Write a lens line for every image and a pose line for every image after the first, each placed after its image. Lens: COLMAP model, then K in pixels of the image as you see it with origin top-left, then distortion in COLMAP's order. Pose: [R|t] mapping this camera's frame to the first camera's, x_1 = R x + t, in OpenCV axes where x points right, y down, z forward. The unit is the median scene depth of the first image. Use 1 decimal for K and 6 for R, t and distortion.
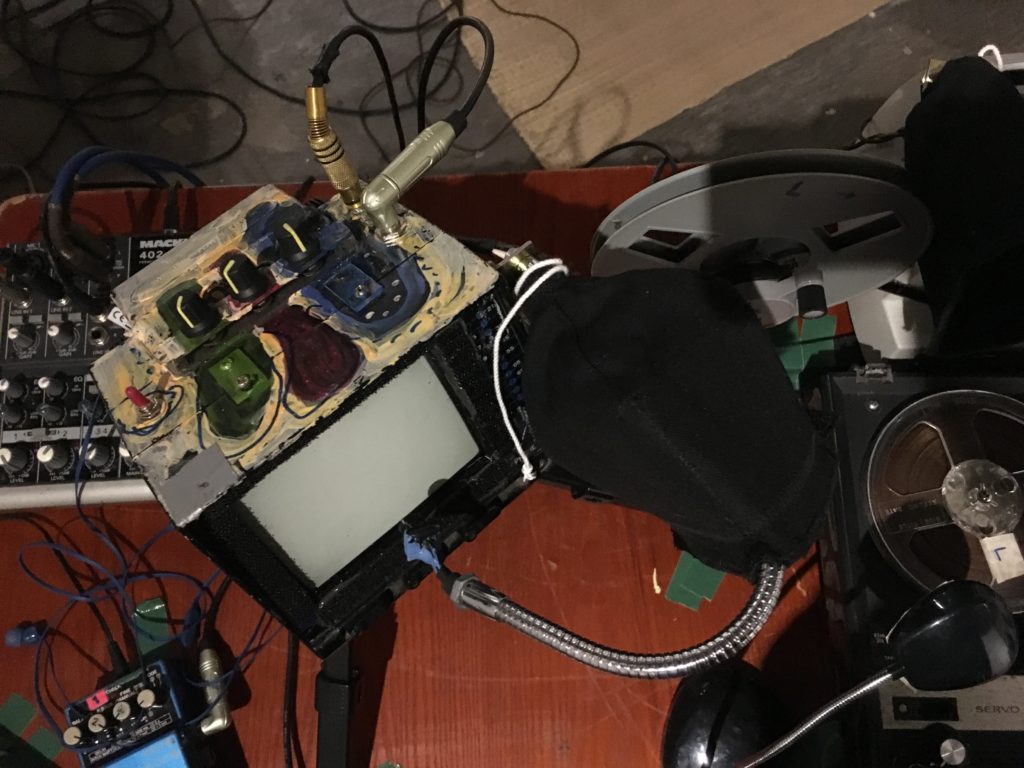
lens RADIAL K [[863.7, 0, 512.0], [0, 863.7, 384.0], [0, 0, 1]] dist [0.090016, -0.111538]
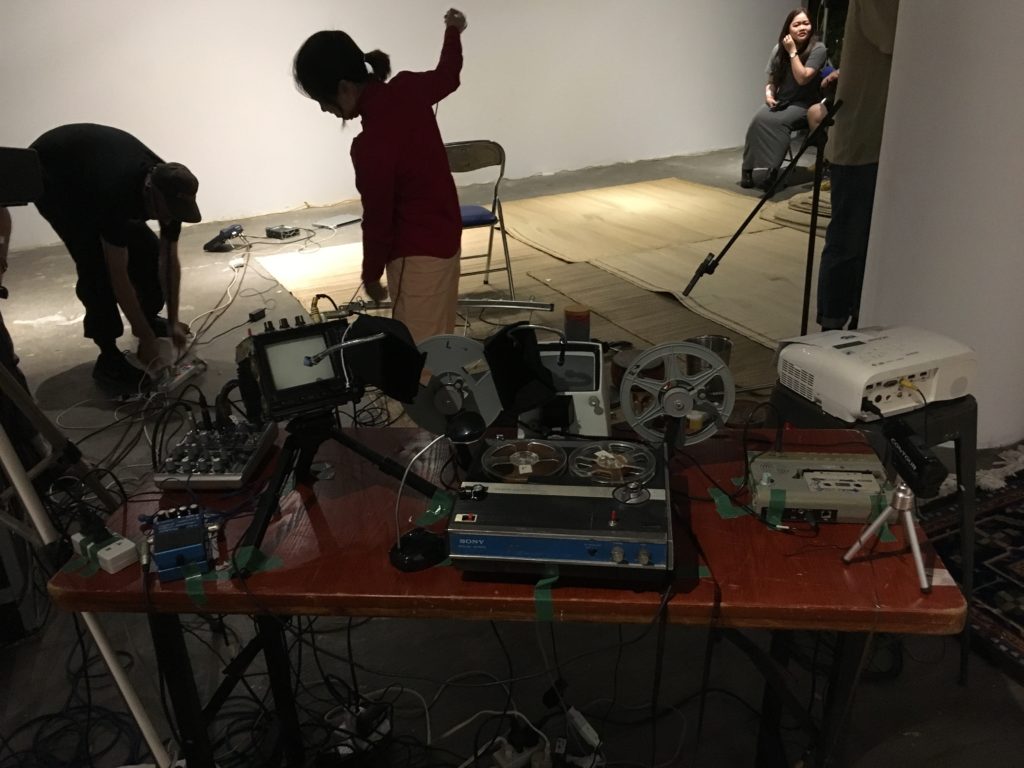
lens RADIAL K [[863.7, 0, 512.0], [0, 863.7, 384.0], [0, 0, 1]] dist [0.090016, -0.111538]
pose [[0.990673, 0.028018, -0.133346, 0.735749], [-0.117377, 0.672500, -0.730730, 1.648666], [0.069201, 0.739567, 0.669516, -0.797031]]
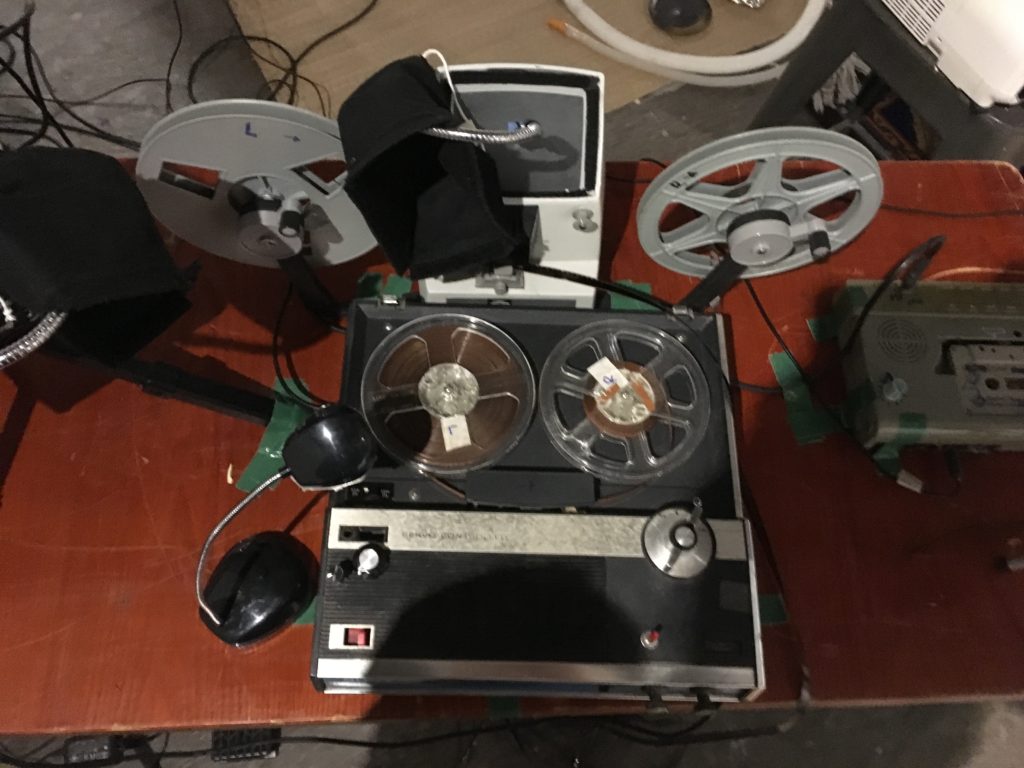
lens RADIAL K [[863.7, 0, 512.0], [0, 863.7, 384.0], [0, 0, 1]] dist [0.090016, -0.111538]
pose [[0.997729, 0.035081, 0.057506, 0.485463], [-0.028257, 0.992911, -0.115456, 0.232097], [-0.061148, 0.113569, 0.991647, -0.245412]]
